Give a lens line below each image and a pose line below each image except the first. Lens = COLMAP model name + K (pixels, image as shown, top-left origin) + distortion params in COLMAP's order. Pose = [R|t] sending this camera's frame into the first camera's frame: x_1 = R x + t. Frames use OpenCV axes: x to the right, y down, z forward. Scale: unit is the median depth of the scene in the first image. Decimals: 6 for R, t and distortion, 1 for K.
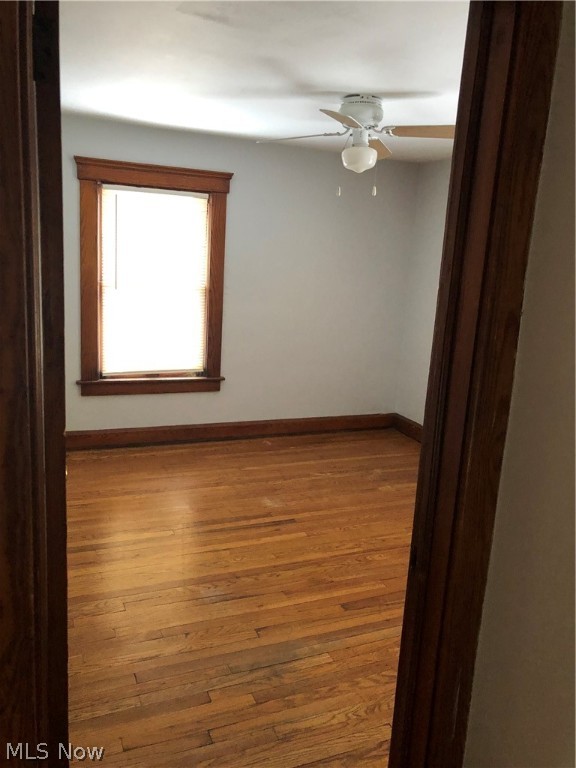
lens RADIAL K [[631.9, 0, 292.5], [0, 631.9, 383.6], [0, 0, 1]] dist [-0.005179, 0.046180]
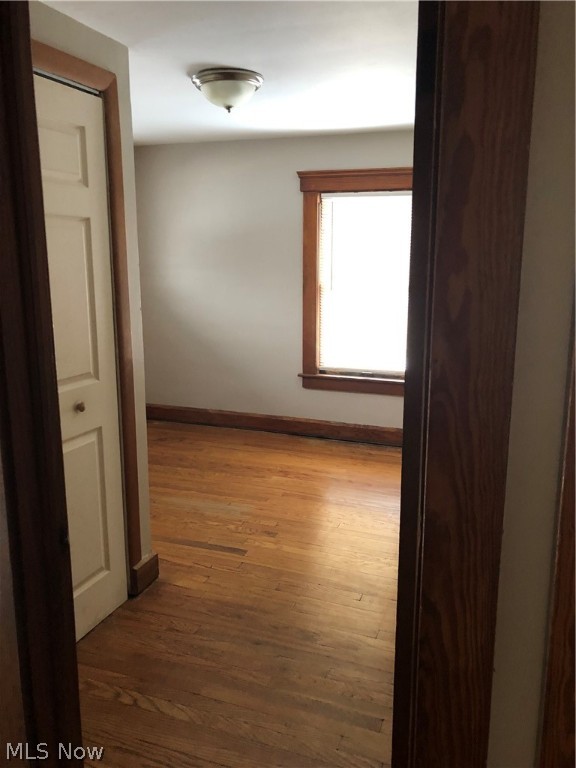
lens RADIAL K [[631.9, 0, 292.5], [0, 631.9, 383.6], [0, 0, 1]] dist [-0.005179, 0.046180]
pose [[0.709516, 0.090024, -0.698915, 0.428292], [-0.101126, 0.994548, 0.025443, -0.013177], [0.697395, 0.052626, 0.714752, 0.196728]]
